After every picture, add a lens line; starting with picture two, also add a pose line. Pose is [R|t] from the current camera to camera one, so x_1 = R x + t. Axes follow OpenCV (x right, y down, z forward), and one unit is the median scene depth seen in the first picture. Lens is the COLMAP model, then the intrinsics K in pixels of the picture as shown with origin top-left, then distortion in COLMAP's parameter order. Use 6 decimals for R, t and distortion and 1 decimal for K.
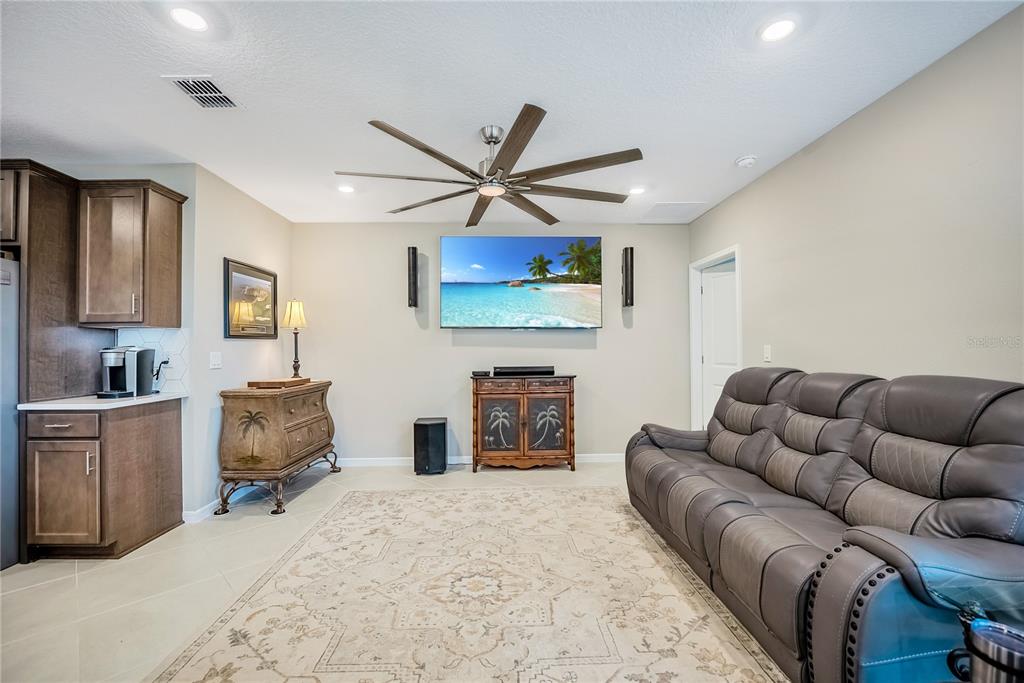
lens RADIAL K [[423.1, 0, 512.0], [0, 423.1, 341.5], [0, 0, 1]] dist [-0.018255, -0.000113]
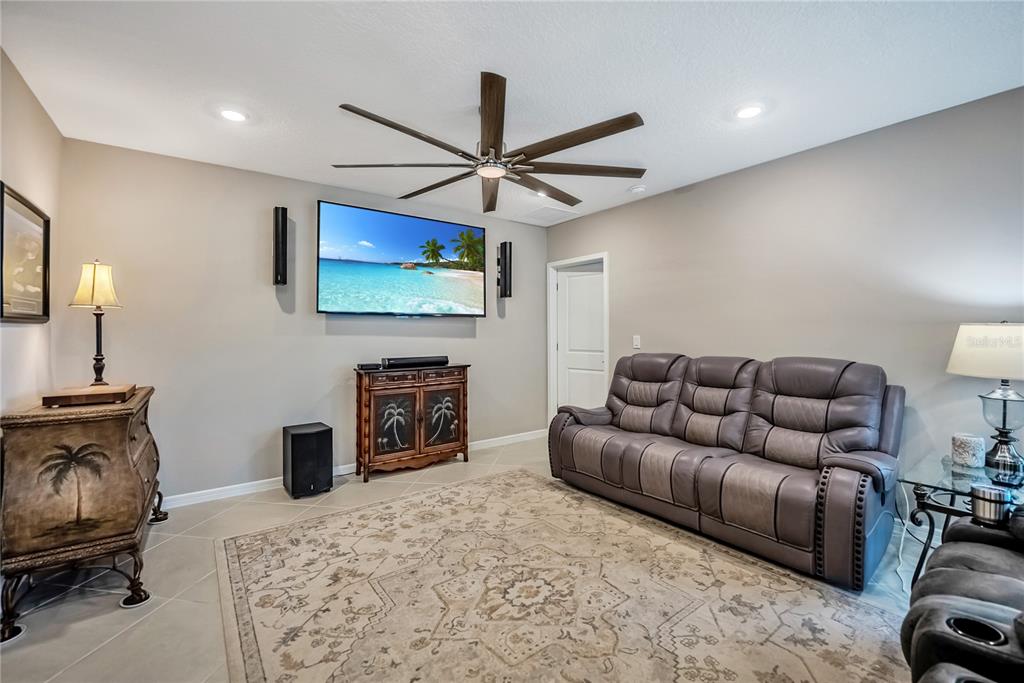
lens RADIAL K [[426.7, 0, 514.2], [0, 426.7, 325.8], [0, 0, 1]] dist [-0.021011, 0.000018]
pose [[0.821514, 0.013486, 0.570028, -0.348385], [-0.012224, 0.999907, -0.006039, -0.006465], [-0.570057, -0.002007, 0.821603, 0.124054]]
